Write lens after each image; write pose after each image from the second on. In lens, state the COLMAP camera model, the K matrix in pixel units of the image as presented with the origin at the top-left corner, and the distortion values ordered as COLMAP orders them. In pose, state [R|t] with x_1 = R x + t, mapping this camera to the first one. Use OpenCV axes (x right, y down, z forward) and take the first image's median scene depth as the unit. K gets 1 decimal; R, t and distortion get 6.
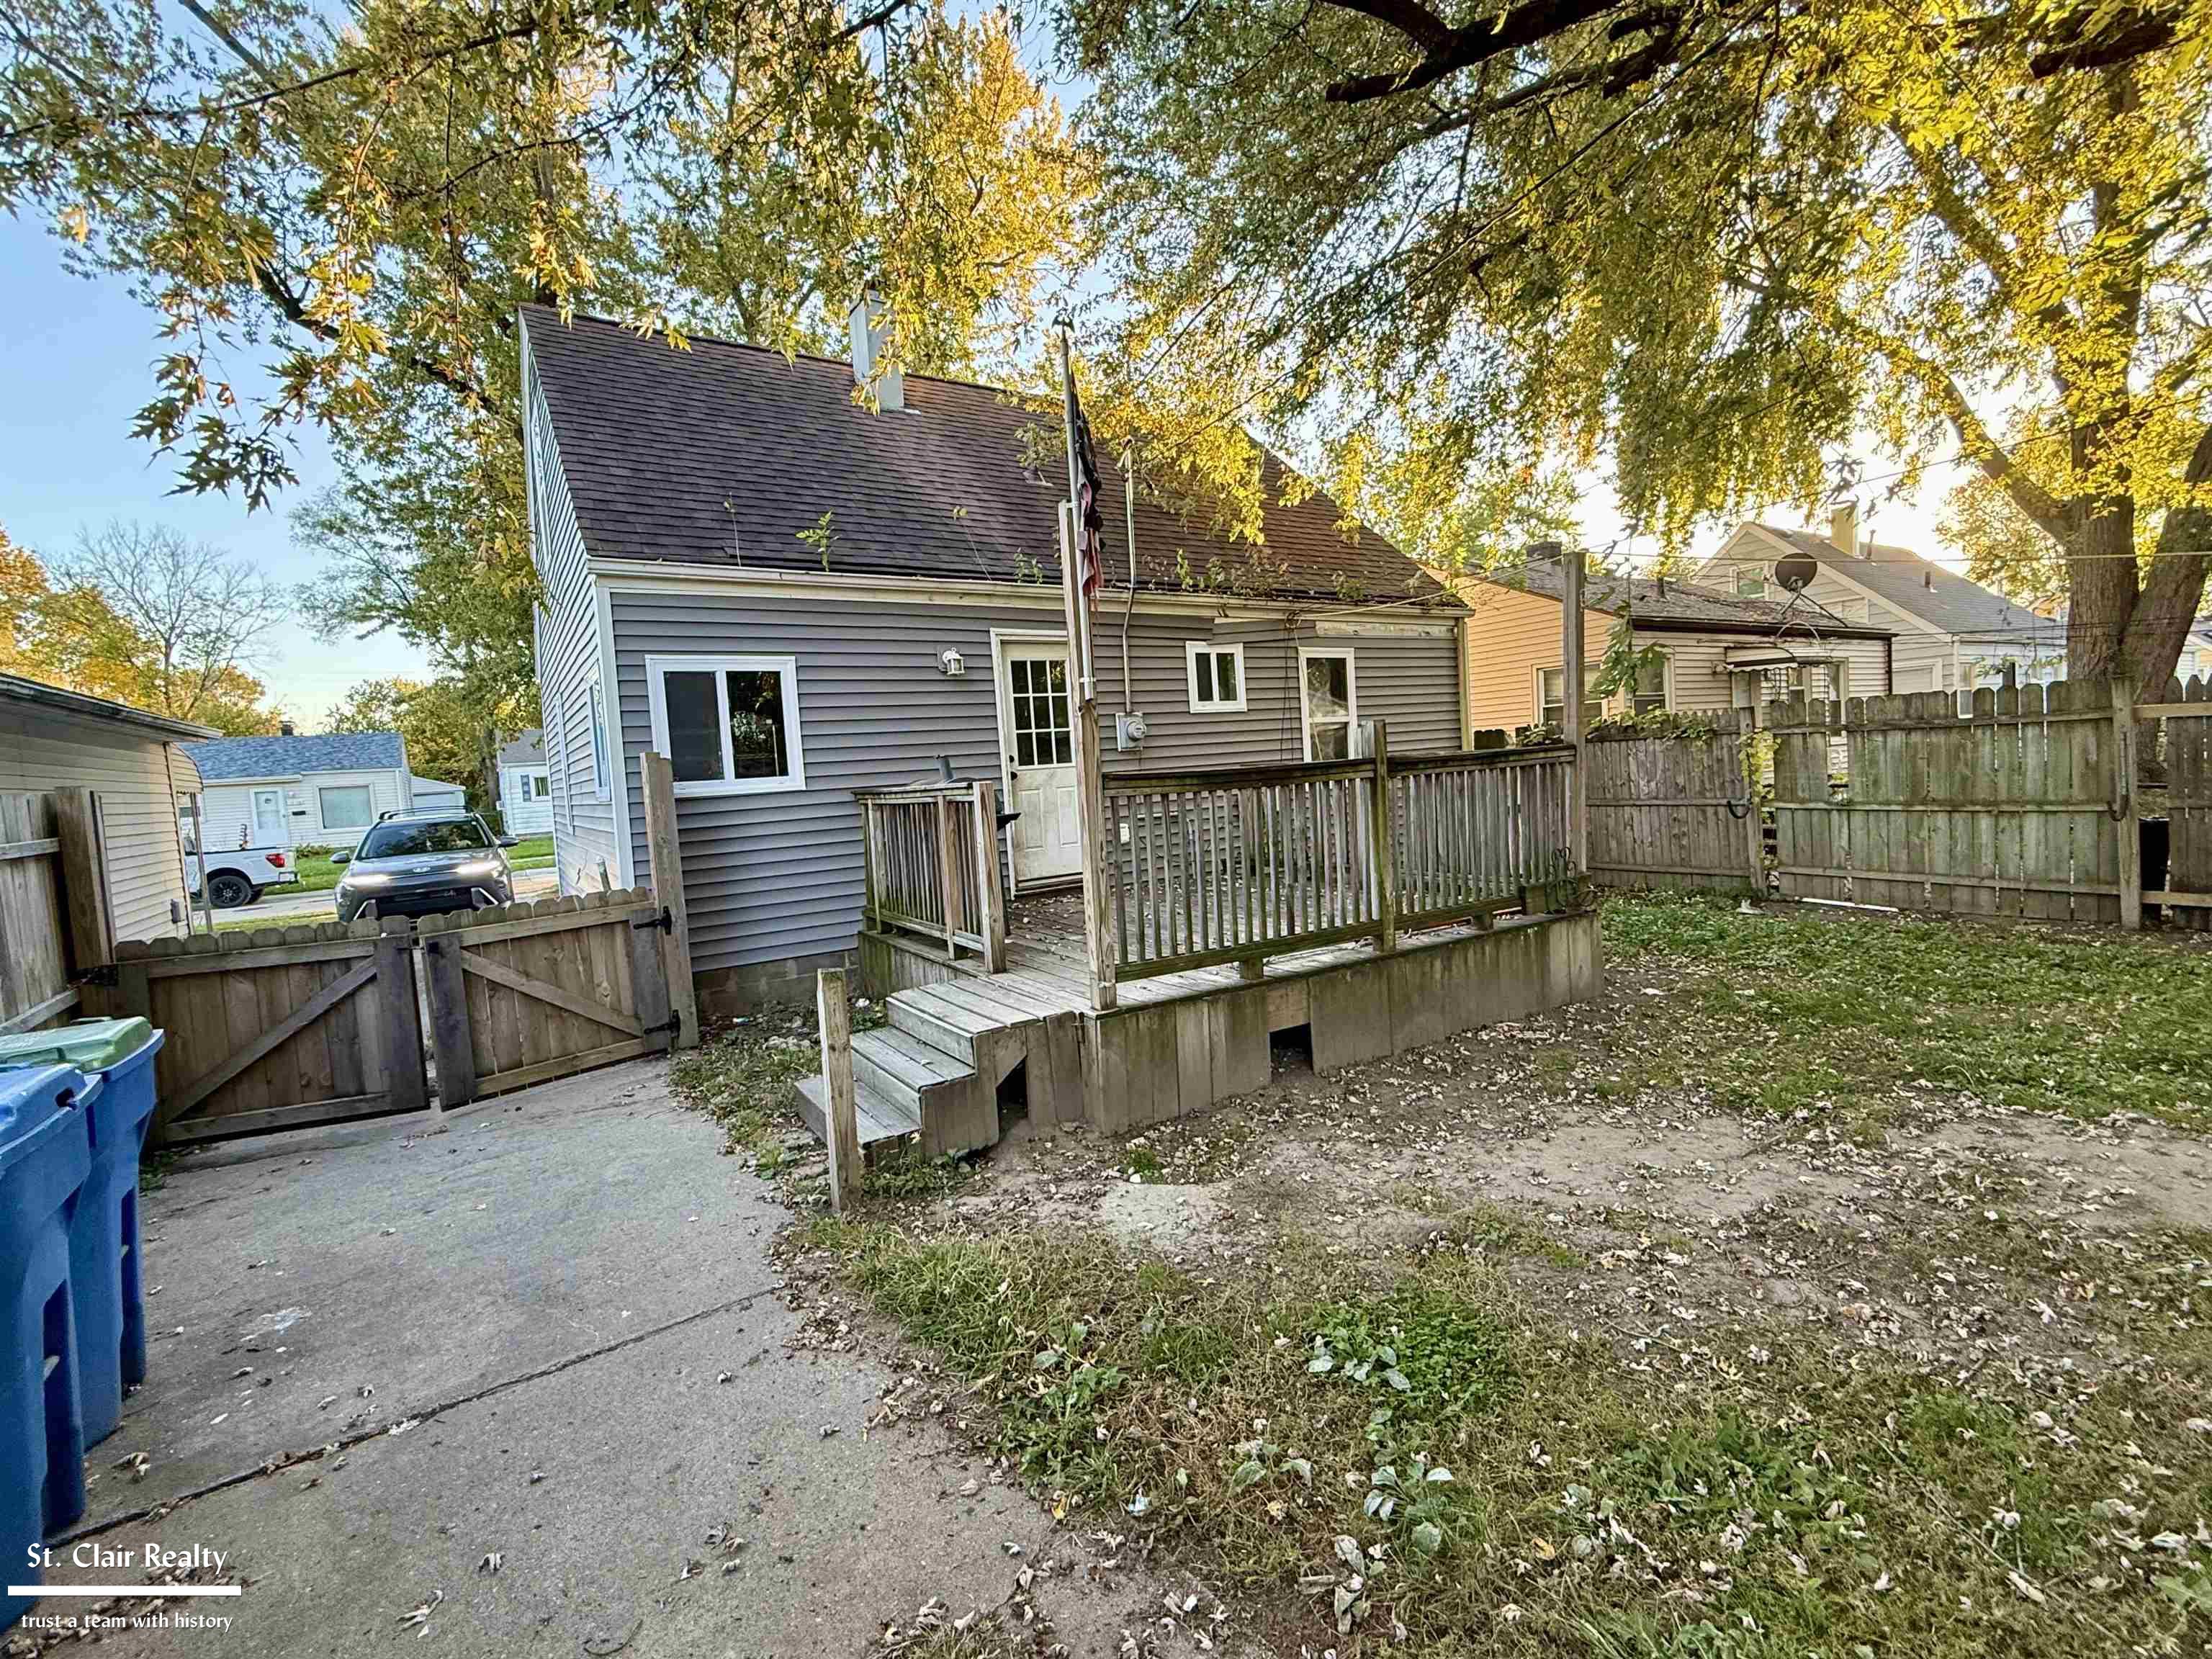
lens RADIAL K [[969.4, 0, 1107.8], [0, 969.4, 827.7], [0, 0, 1]] dist [-0.000736, -0.000019]
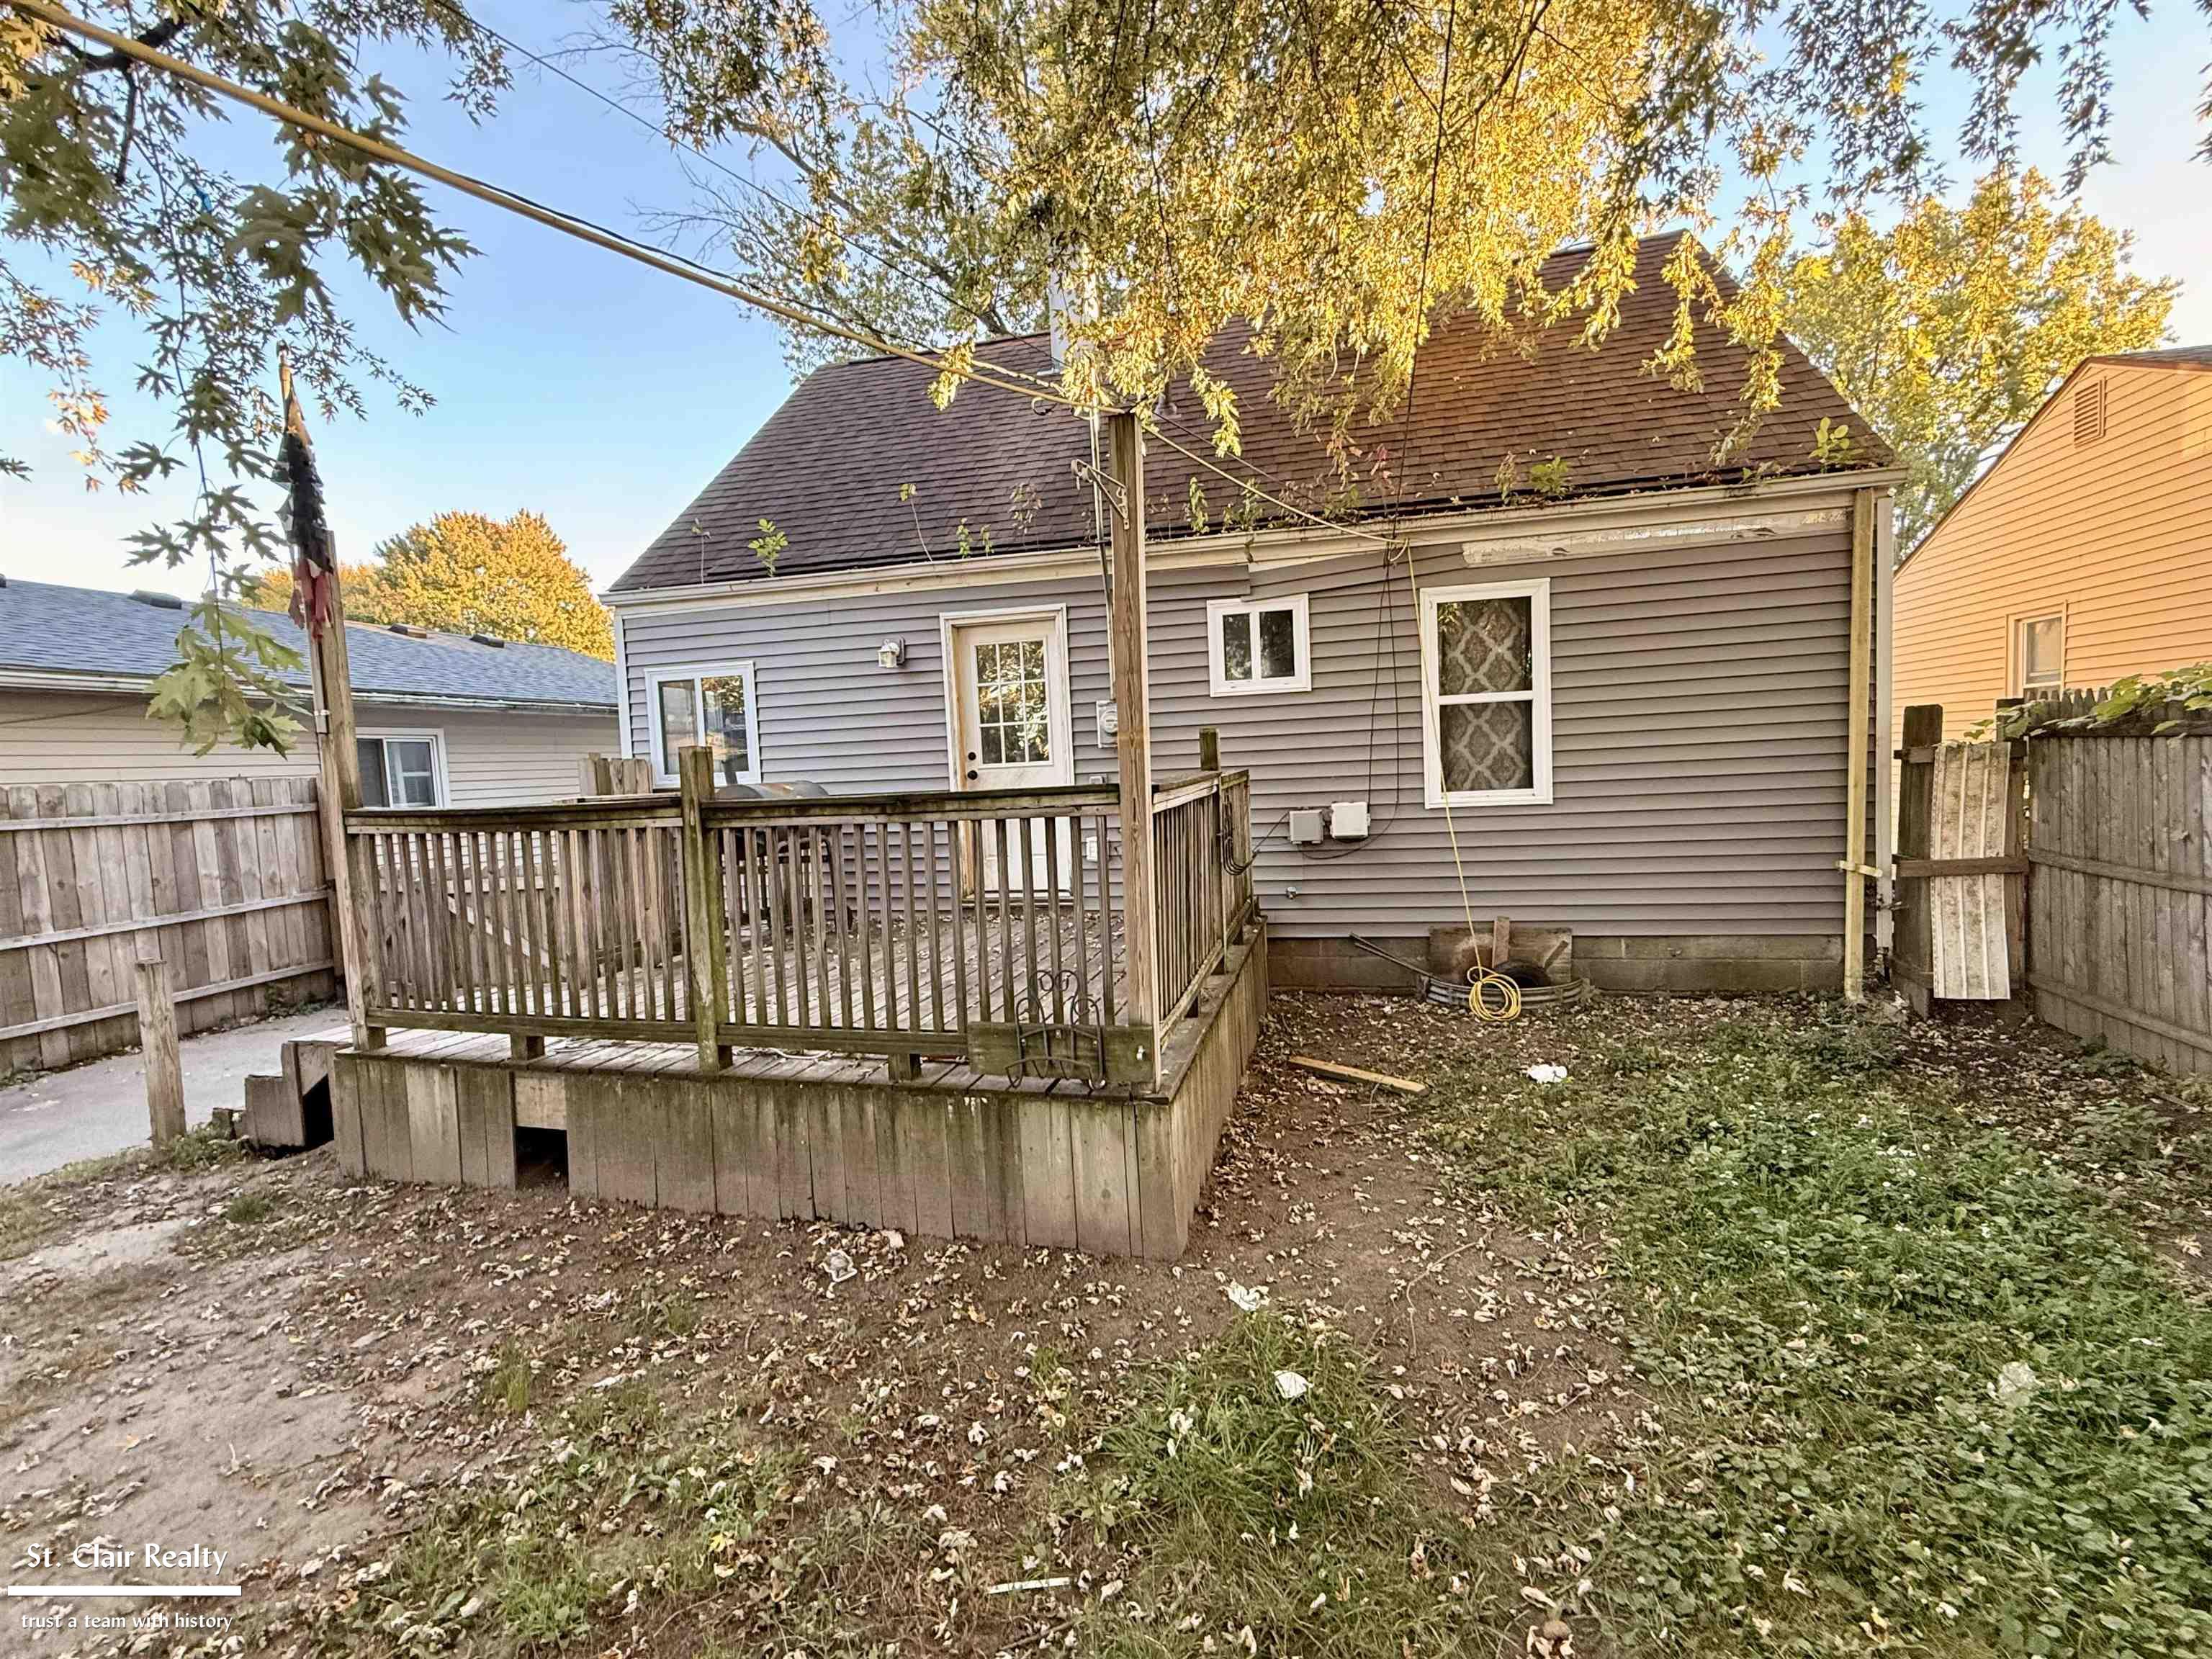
lens RADIAL K [[969.4, 0, 1108.7], [0, 969.4, 826.2], [0, 0, 1]] dist [-0.000736, -0.000019]
pose [[0.685711, 0.080749, -0.723381, 0.669516], [-0.045185, 0.996633, 0.068419, -0.076389], [0.726470, -0.014230, 0.687051, 0.490355]]
